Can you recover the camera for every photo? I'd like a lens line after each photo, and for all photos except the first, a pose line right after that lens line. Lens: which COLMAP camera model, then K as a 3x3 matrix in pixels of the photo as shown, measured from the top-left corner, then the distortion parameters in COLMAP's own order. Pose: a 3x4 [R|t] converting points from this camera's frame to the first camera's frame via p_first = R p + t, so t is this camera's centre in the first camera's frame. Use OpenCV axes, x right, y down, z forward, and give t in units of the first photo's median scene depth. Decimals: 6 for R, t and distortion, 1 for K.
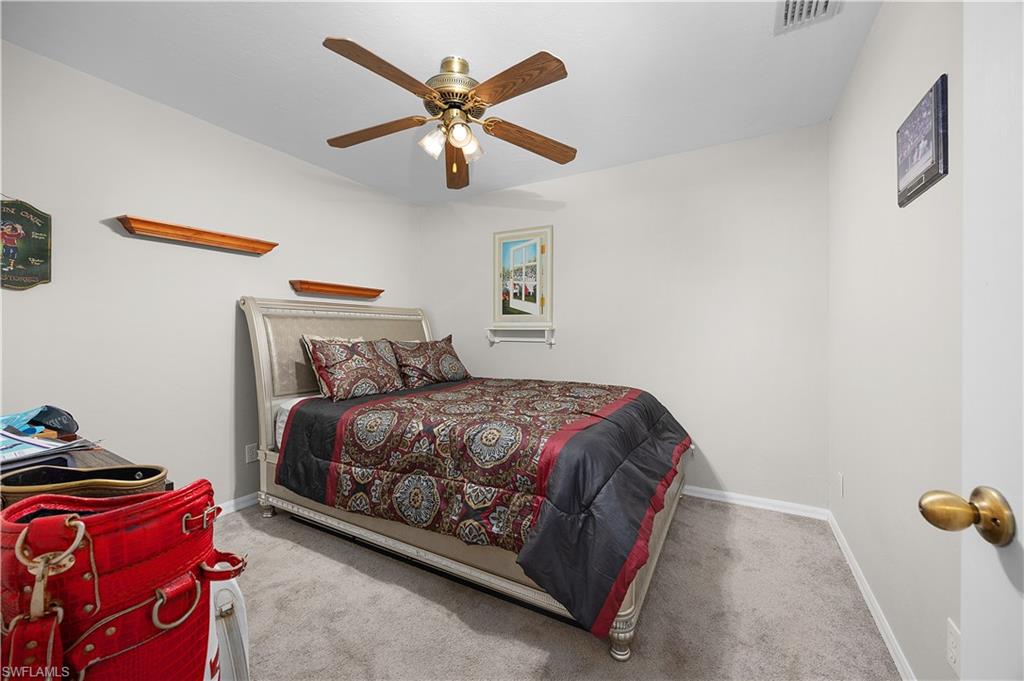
lens RADIAL K [[409.1, 0, 516.5], [0, 409.1, 328.1], [0, 0, 1]] dist [-0.001536, -0.000171]
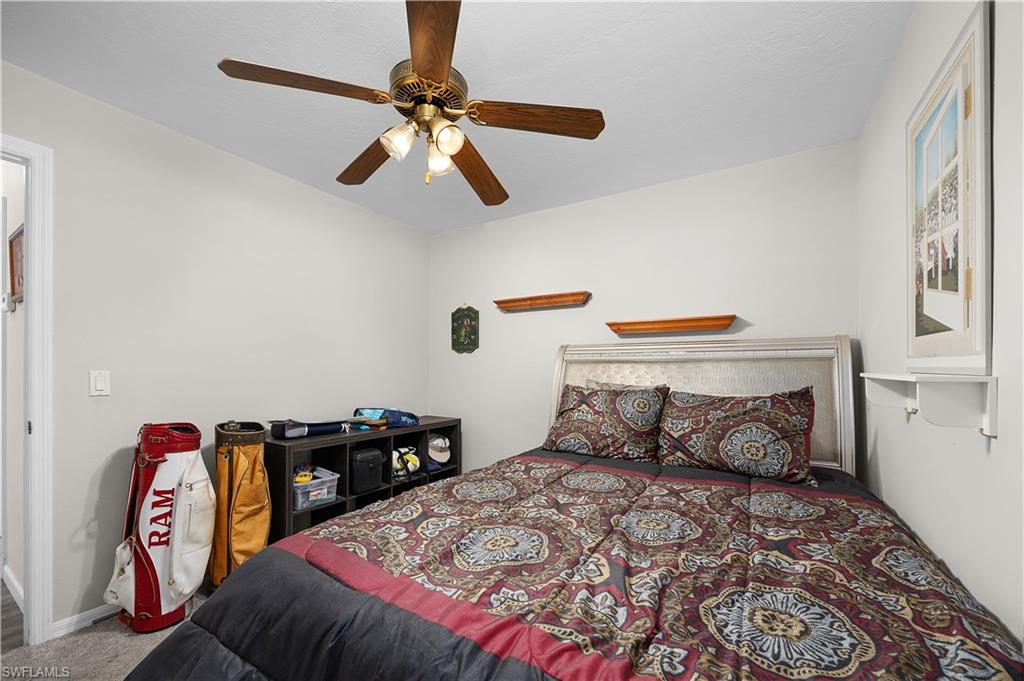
lens RADIAL K [[412.5, 0, 508.5], [0, 412.5, 367.7], [0, 0, 1]] dist [-0.000230, -0.000041]
pose [[-0.075833, -0.004522, -0.997110, 0.374746], [0.005512, 0.999973, -0.004954, -0.006462], [0.997105, -0.005872, -0.075806, 0.701072]]
